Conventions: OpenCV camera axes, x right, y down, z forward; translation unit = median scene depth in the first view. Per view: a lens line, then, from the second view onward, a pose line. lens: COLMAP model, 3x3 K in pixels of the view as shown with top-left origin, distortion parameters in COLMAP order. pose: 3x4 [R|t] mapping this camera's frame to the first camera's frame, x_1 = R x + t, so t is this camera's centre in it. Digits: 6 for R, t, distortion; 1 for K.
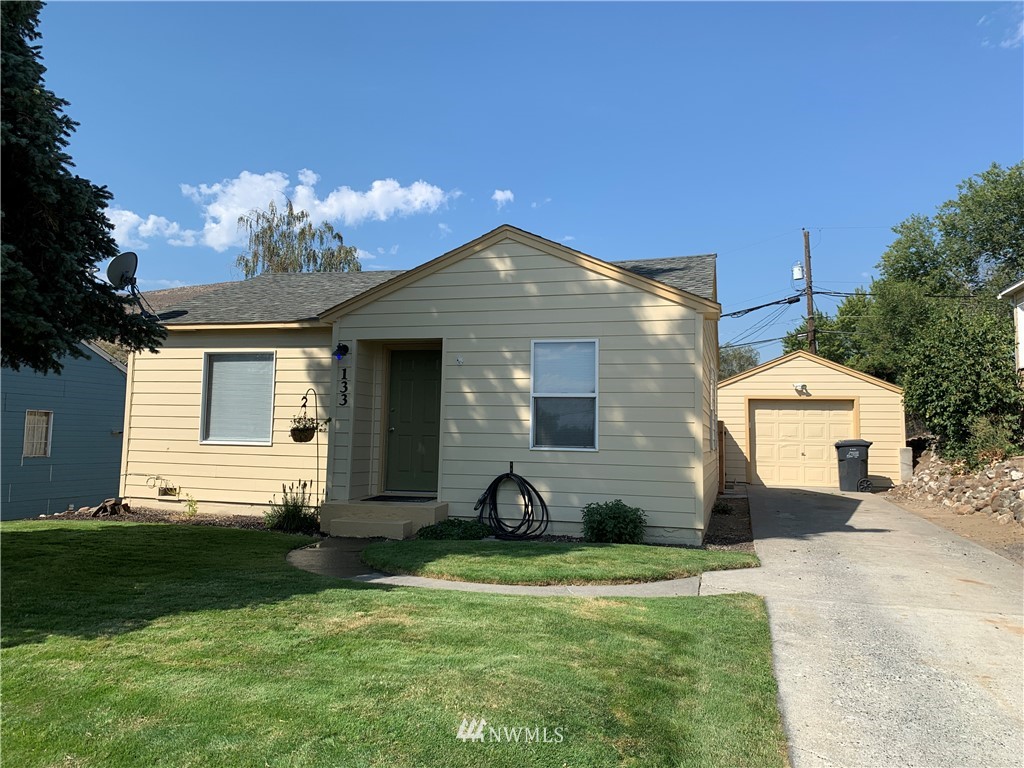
lens RADIAL K [[768.7, 0, 510.0], [0, 768.7, 385.1], [0, 0, 1]] dist [-0.001189, 0.000814]
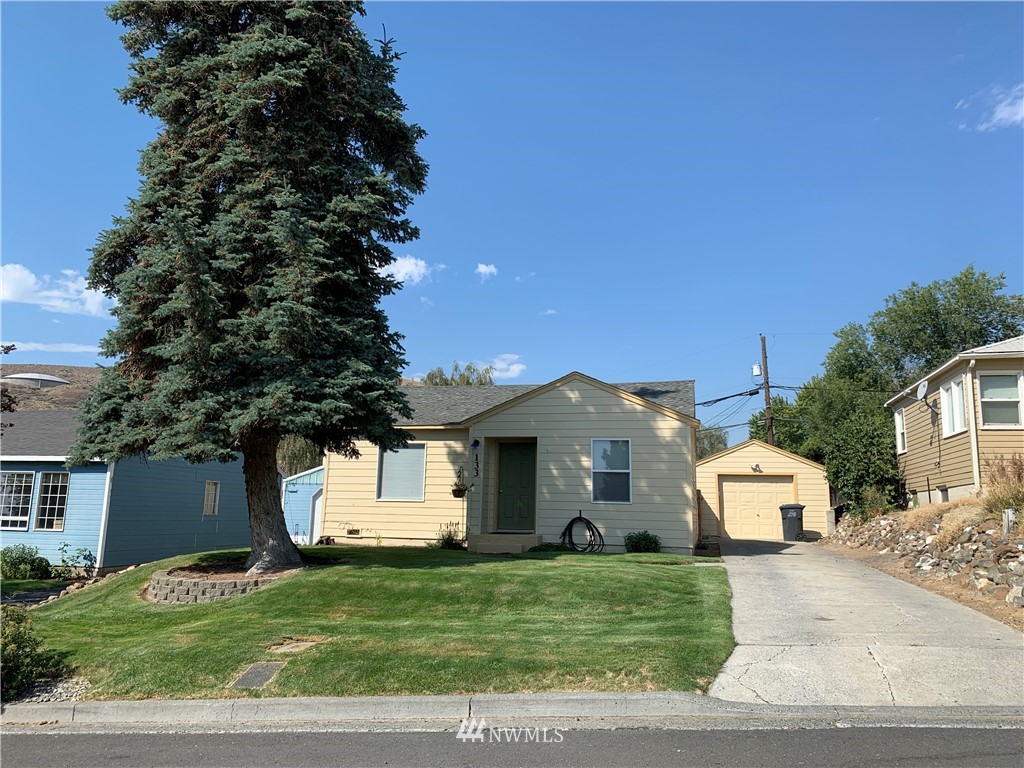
lens RADIAL K [[776.1, 0, 512.1], [0, 776.1, 381.7], [0, 0, 1]] dist [0.012971, -0.009782]
pose [[0.999126, 0.009071, 0.040809, -0.188873], [-0.004912, 0.994884, -0.100900, -0.008192], [-0.041516, 0.100612, 0.994059, -0.623940]]
